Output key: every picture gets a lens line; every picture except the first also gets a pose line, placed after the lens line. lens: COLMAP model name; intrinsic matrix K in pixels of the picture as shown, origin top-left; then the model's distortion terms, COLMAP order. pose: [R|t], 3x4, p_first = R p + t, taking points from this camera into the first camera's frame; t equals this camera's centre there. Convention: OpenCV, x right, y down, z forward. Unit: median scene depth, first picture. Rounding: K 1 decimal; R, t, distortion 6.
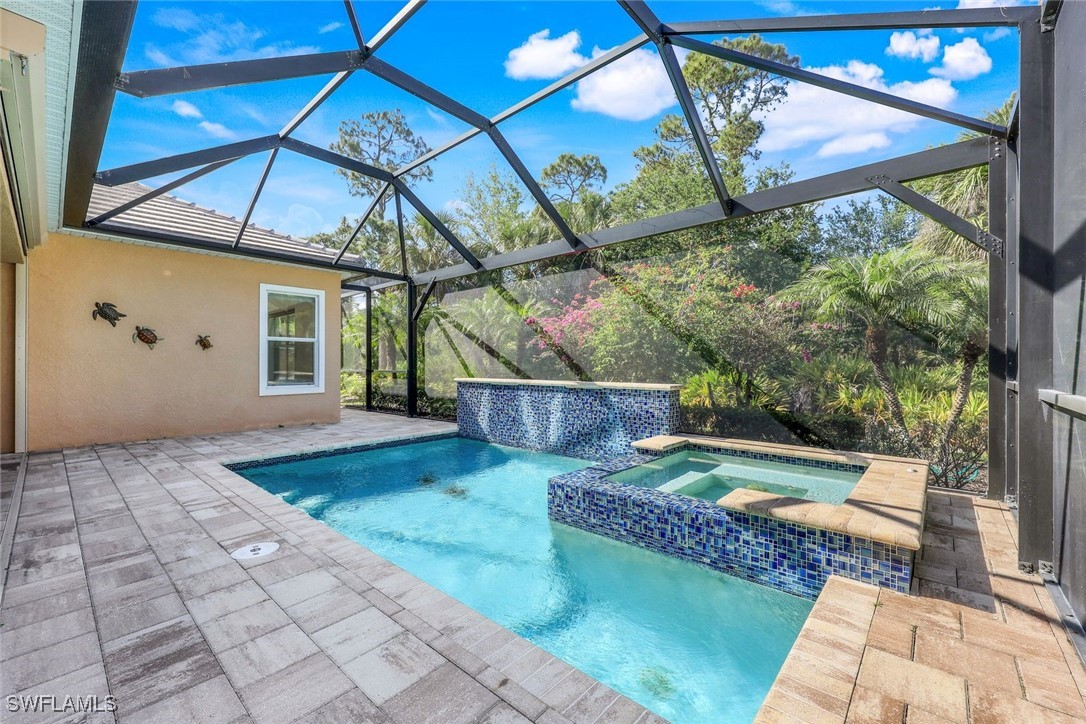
lens RADIAL K [[437.3, 0, 542.7], [0, 437.3, 362.9], [0, 0, 1]] dist [0.000756, -0.000010]
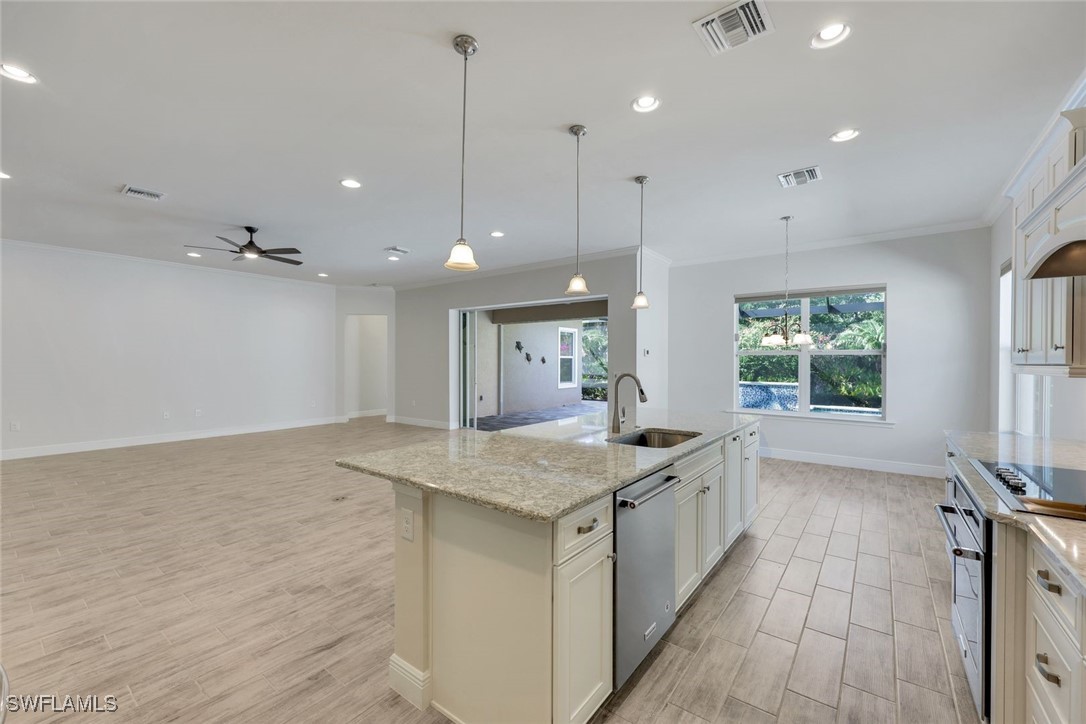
lens RADIAL K [[442.3, 0, 541.5], [0, 442.3, 361.9], [0, 0, 1]] dist [-0.003738, 0.002210]
pose [[0.995809, 0.005615, 0.091285, -1.210191], [-0.006058, 0.999971, 0.004583, -0.061159], [-0.091257, -0.005117, 0.995814, -1.113402]]
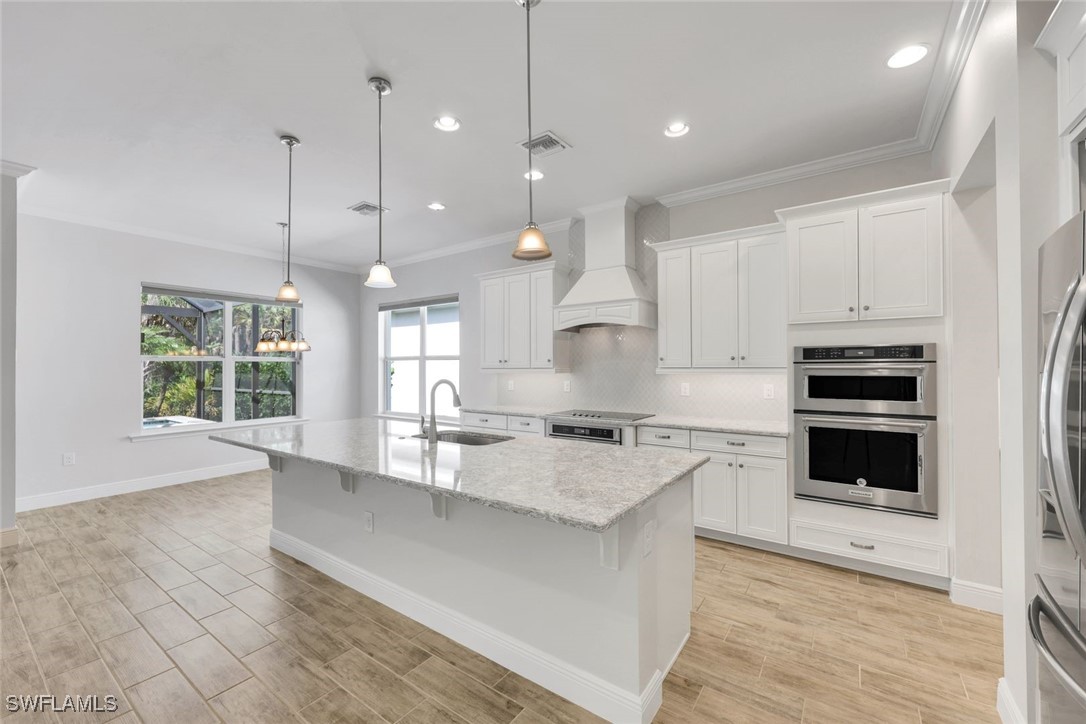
lens RADIAL K [[442.3, 0, 539.3], [0, 442.3, 362.7], [0, 0, 1]] dist [-0.003738, 0.002210]
pose [[-0.123022, 0.011396, 0.992339, -1.569132], [0.005150, 0.999928, -0.010845, -0.059967], [-0.992391, 0.003777, -0.123072, -0.681836]]
